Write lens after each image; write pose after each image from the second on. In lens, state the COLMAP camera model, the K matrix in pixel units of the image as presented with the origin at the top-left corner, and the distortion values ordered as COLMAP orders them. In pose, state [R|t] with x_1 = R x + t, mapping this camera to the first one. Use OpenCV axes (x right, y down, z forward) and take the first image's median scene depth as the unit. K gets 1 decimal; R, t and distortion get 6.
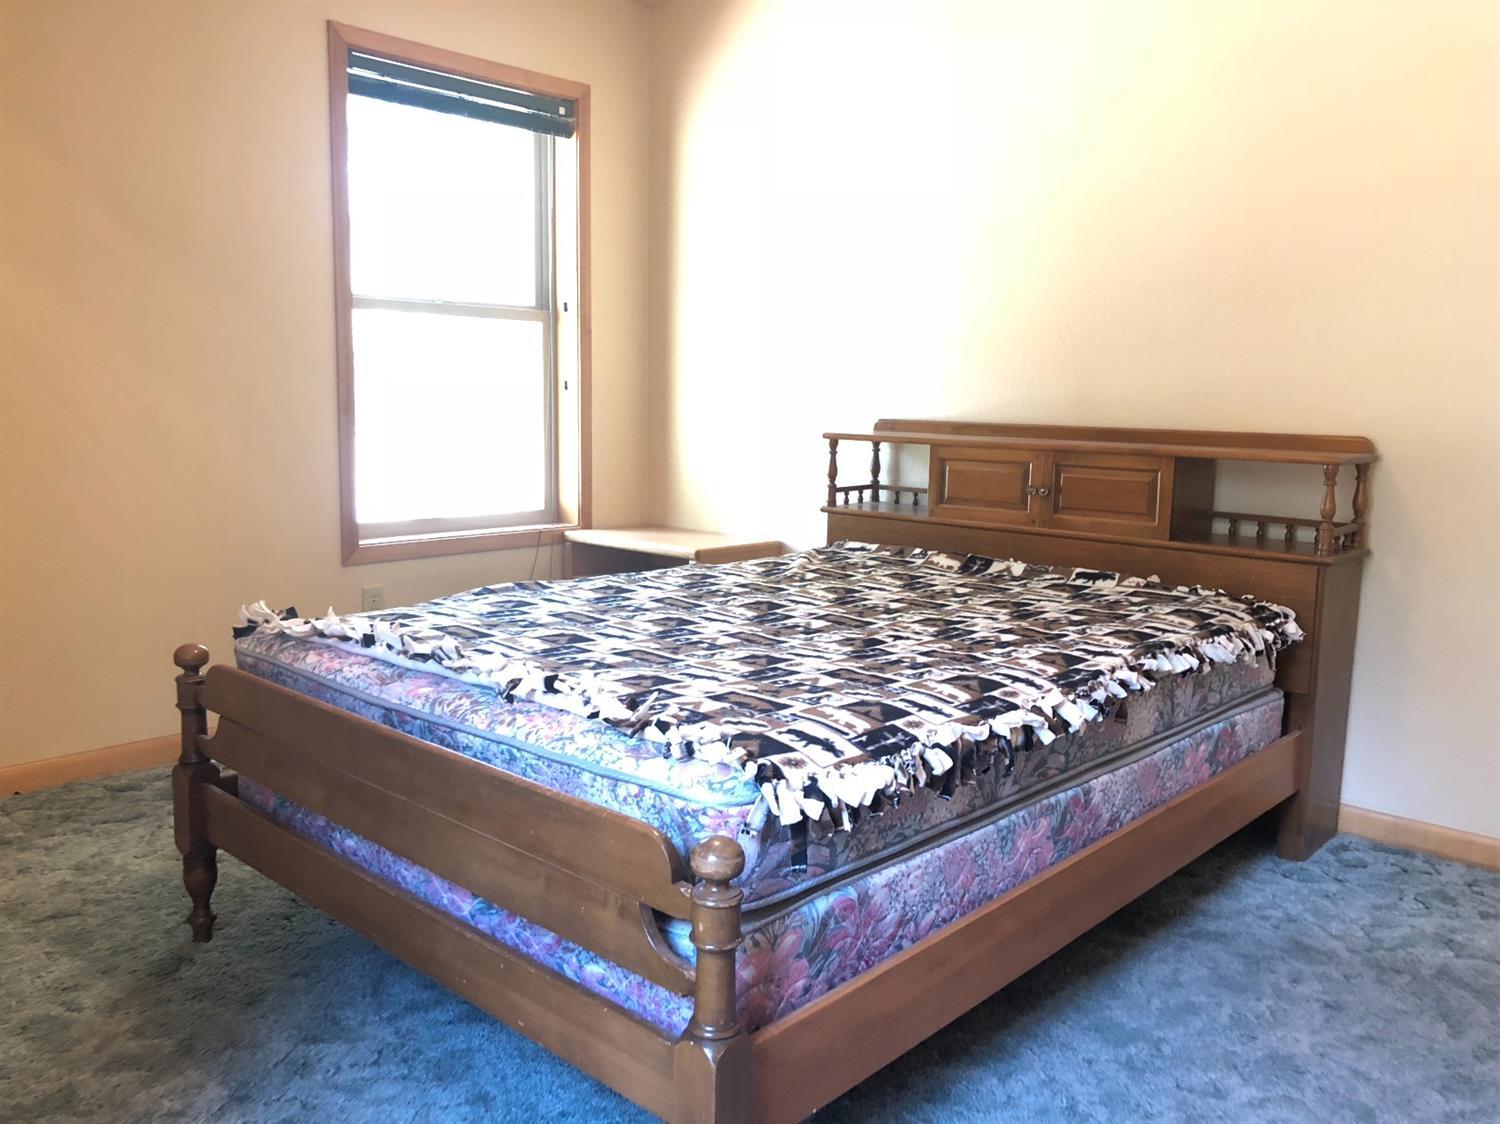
lens RADIAL K [[1230.7, 0, 740.0], [0, 1230.7, 544.5], [0, 0, 1]] dist [0.040187, -0.045352]
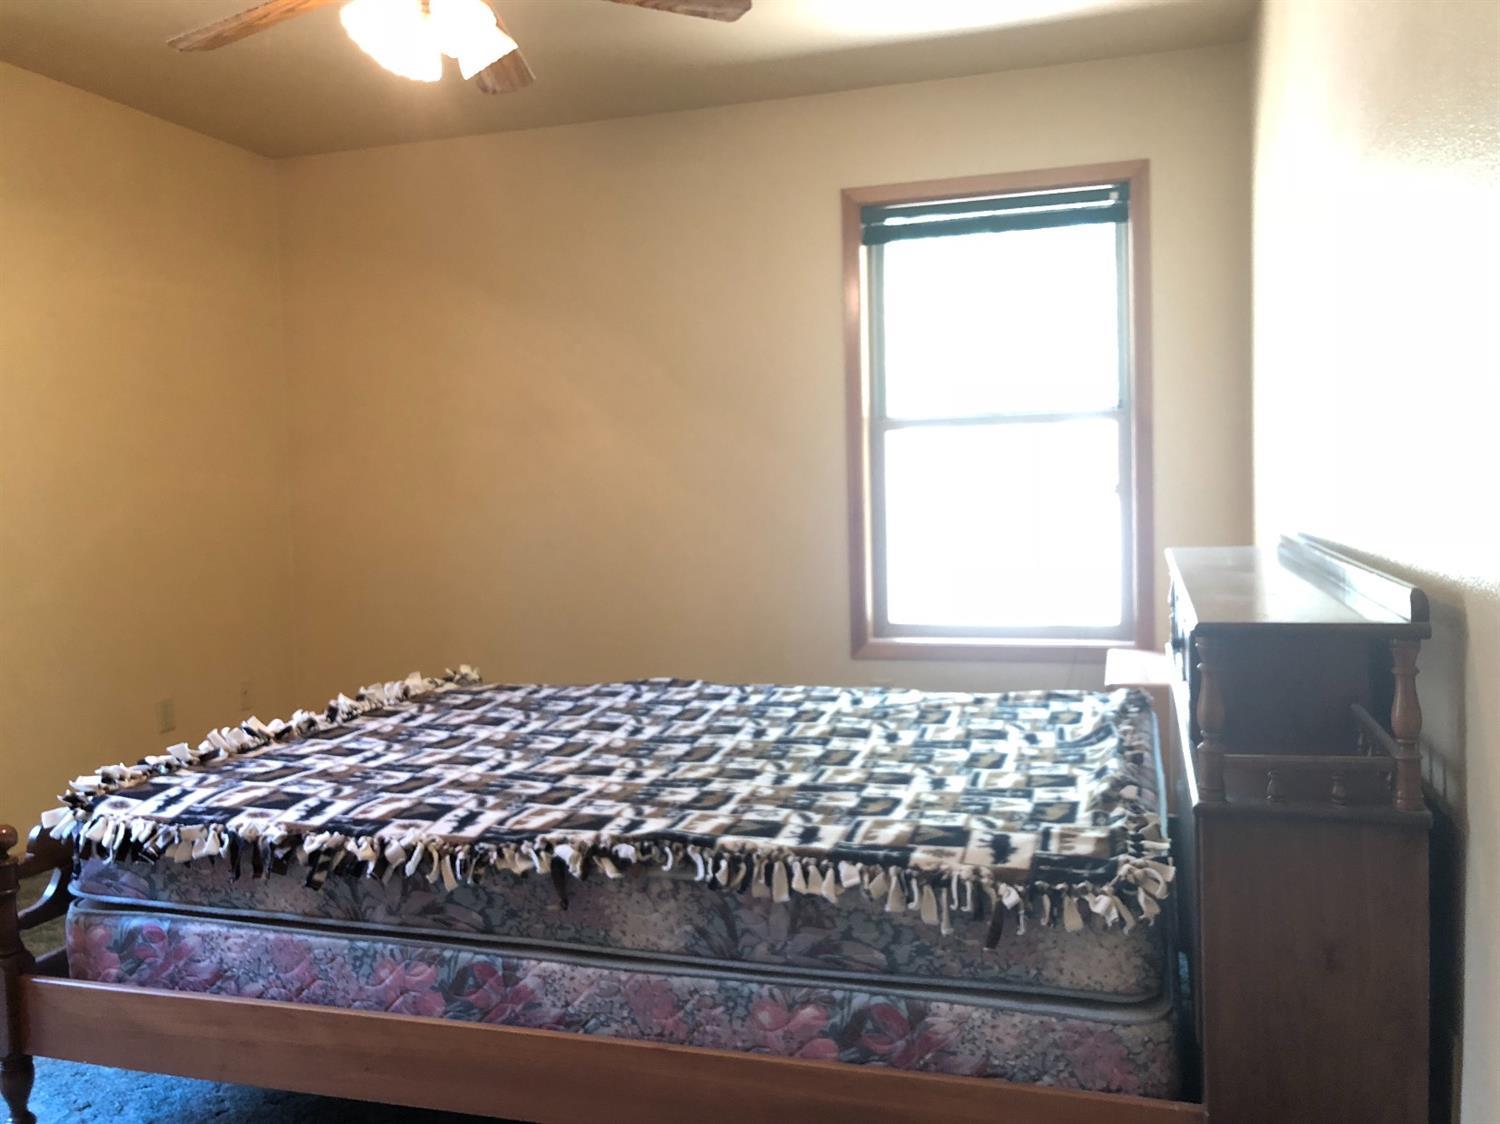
lens RADIAL K [[1230.7, 0, 740.0], [0, 1230.7, 544.5], [0, 0, 1]] dist [0.040187, -0.045352]
pose [[0.432667, 0.019091, -0.901352, 1.000471], [-0.080073, 0.996638, -0.017327, -0.089242], [0.897991, 0.079670, 0.432741, 0.637863]]
